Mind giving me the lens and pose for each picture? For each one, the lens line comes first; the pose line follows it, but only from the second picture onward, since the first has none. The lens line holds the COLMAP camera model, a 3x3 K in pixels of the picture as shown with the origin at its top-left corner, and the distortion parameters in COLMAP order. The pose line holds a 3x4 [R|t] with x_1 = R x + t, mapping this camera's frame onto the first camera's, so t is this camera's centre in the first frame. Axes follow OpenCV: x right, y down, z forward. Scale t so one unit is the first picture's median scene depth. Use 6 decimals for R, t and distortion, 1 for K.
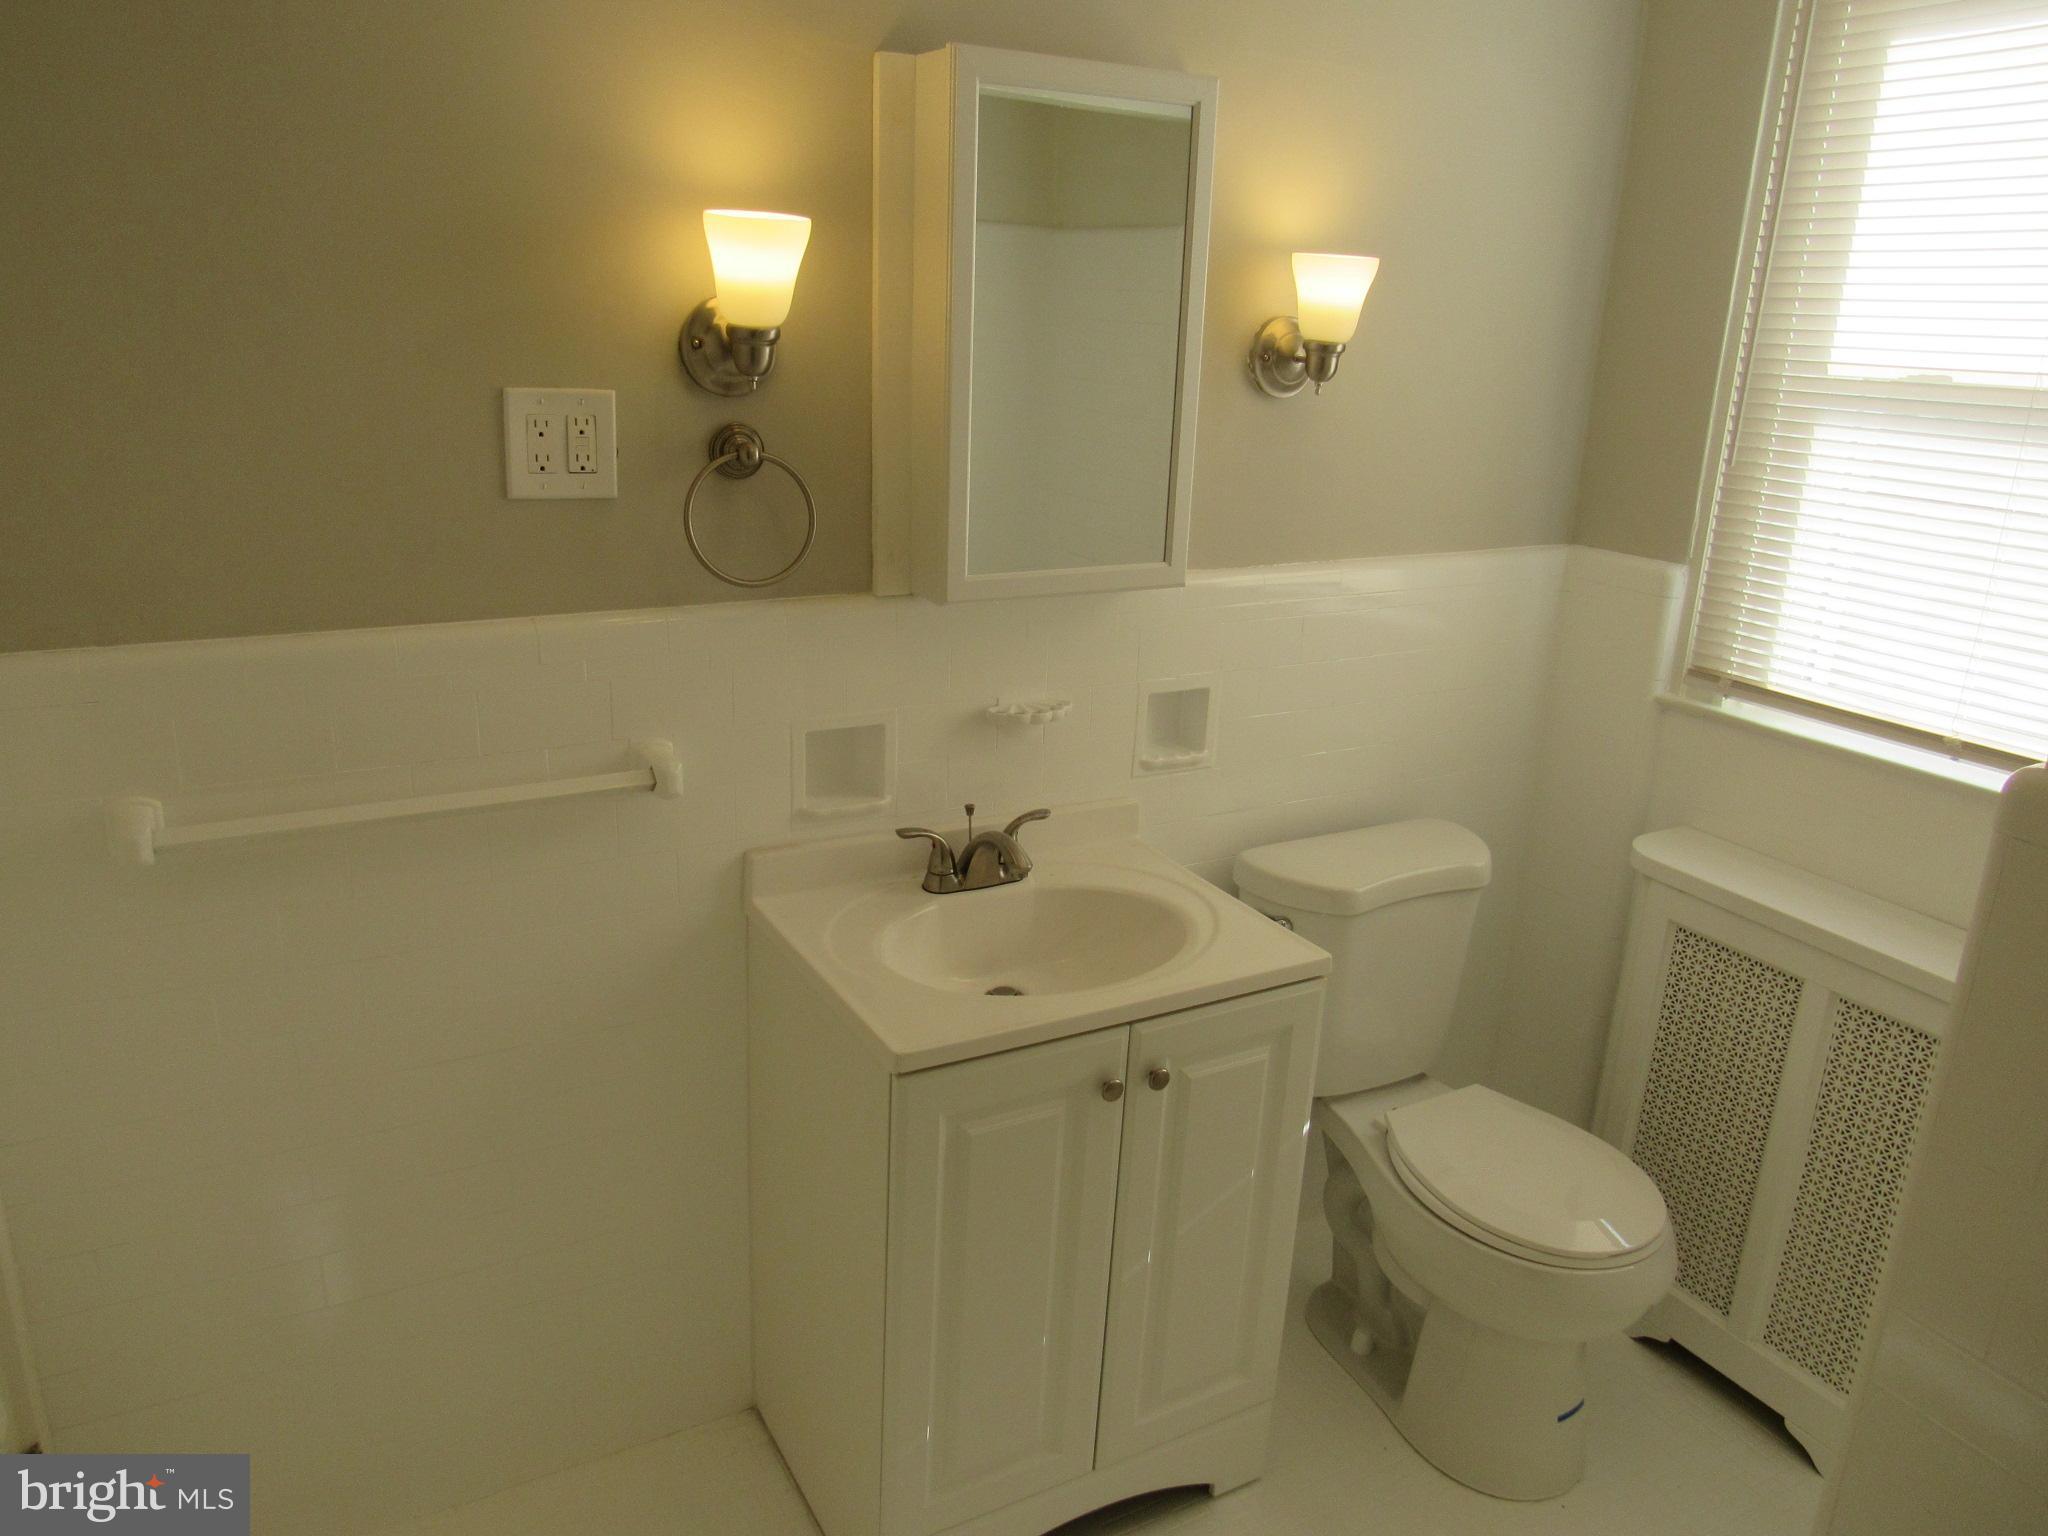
lens RADIAL K [[1459.5, 0, 1041.5], [0, 1459.5, 769.1], [0, 0, 1]] dist [-0.011613, 0.006669]
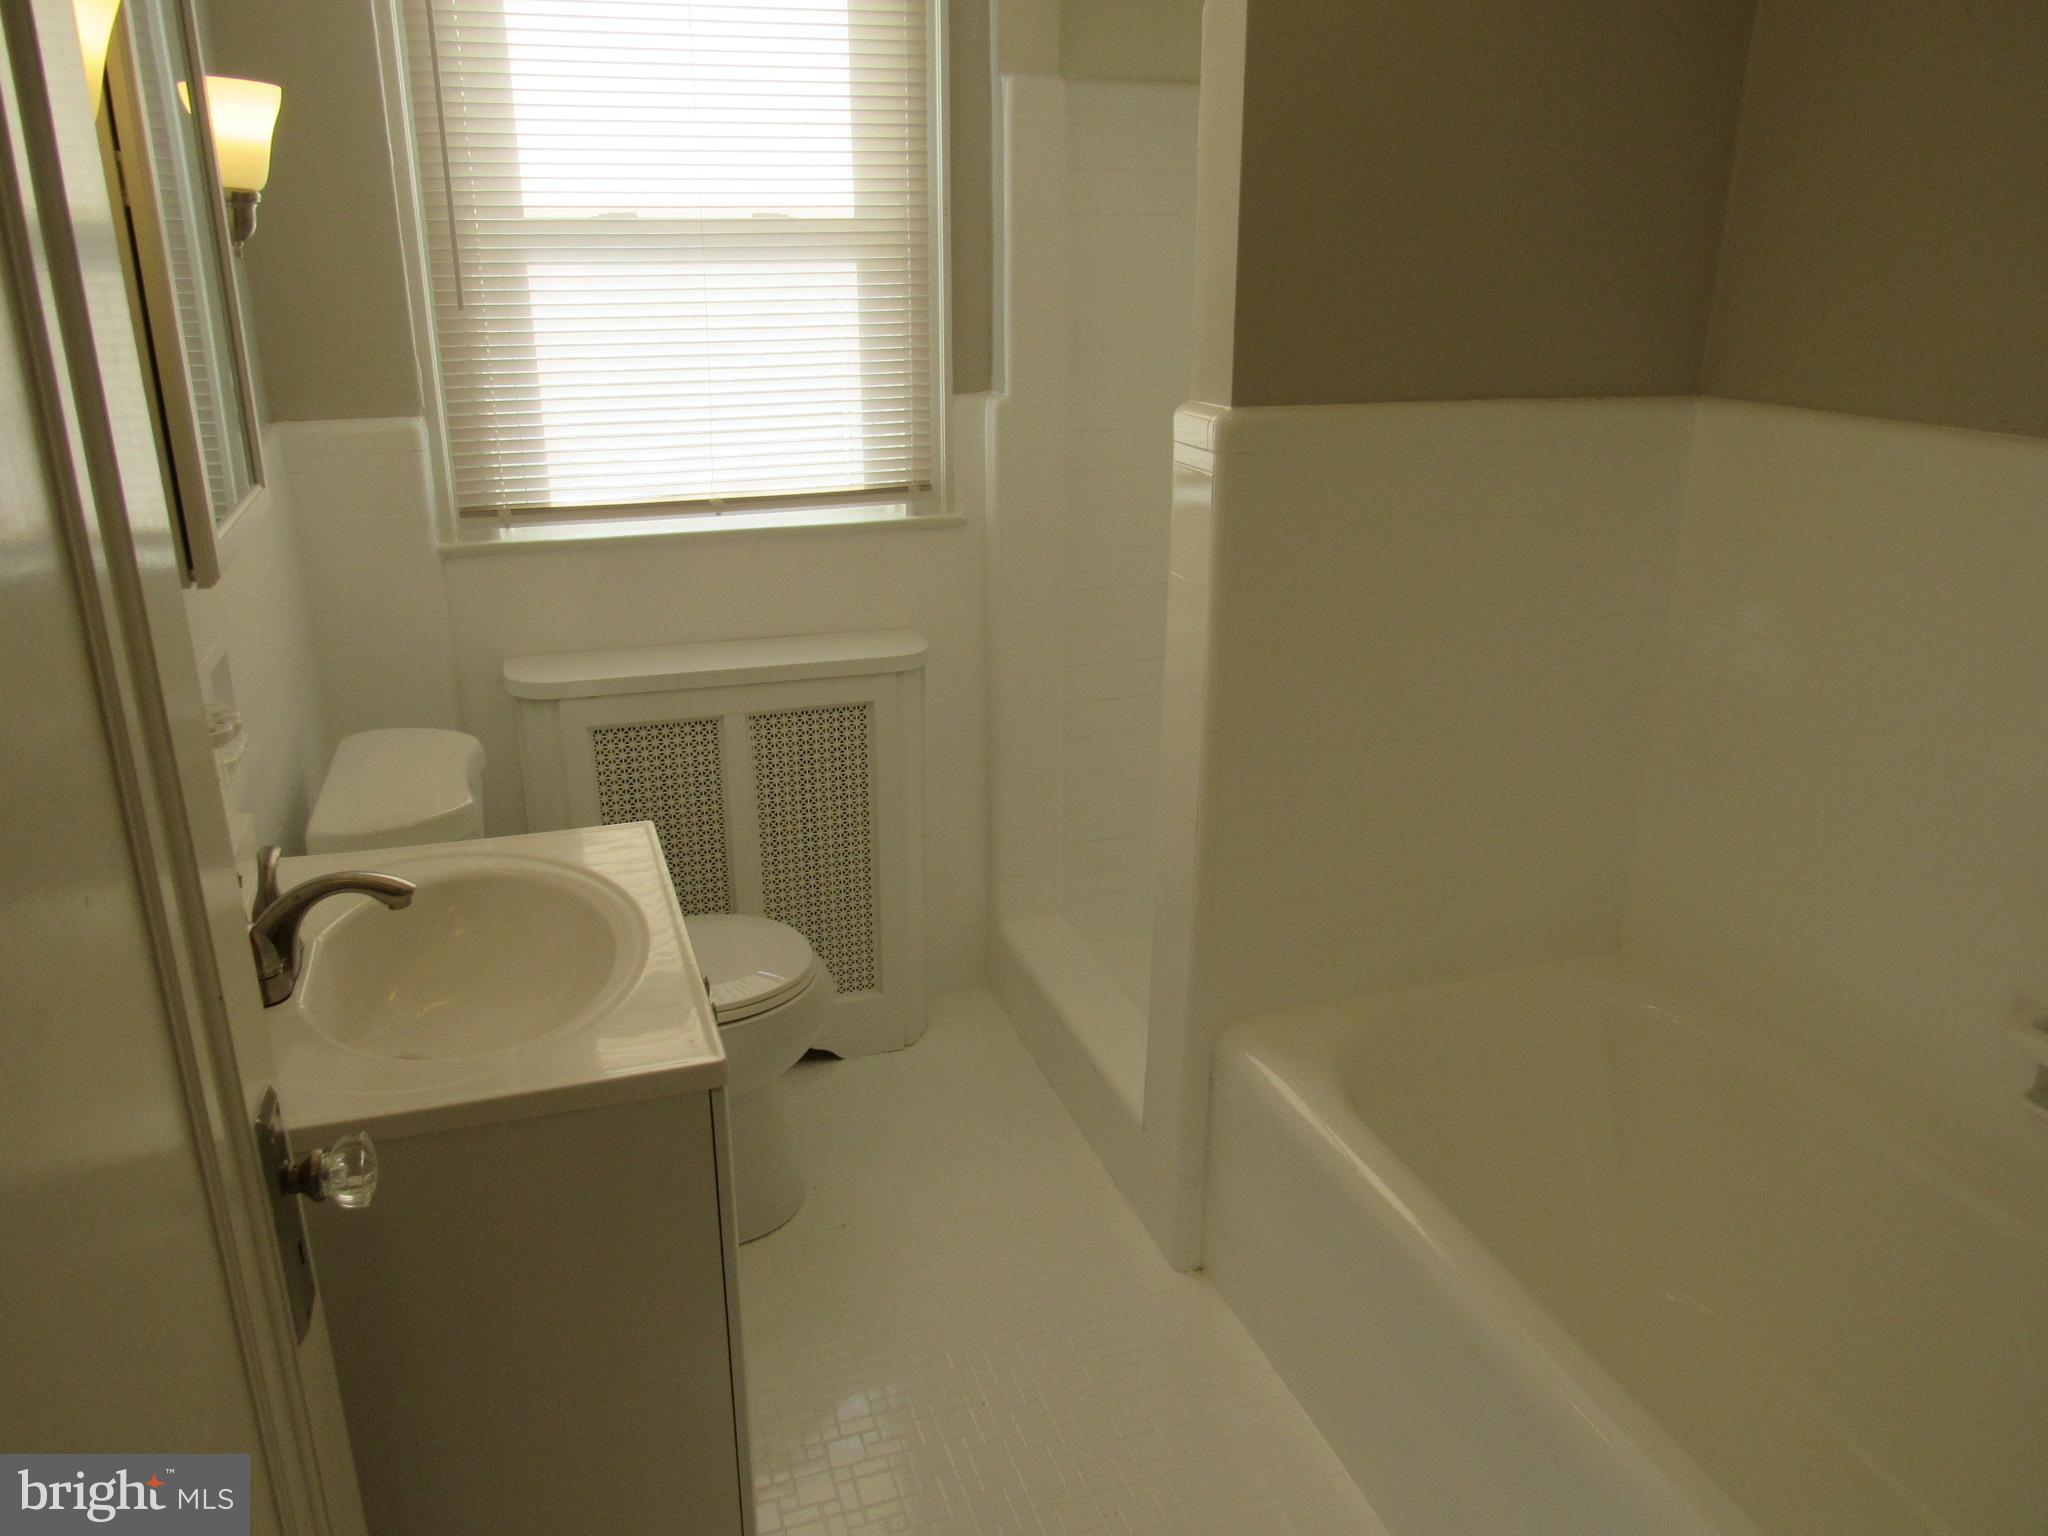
lens RADIAL K [[1465.5, 0, 1014.6], [0, 1465.5, 760.0], [0, 0, 1]] dist [-0.047471, 0.038978]
pose [[0.195486, -0.378657, 0.904657, -0.518211], [0.293028, 0.902867, 0.314588, -0.128173], [-0.935906, 0.203592, 0.287455, 0.390329]]
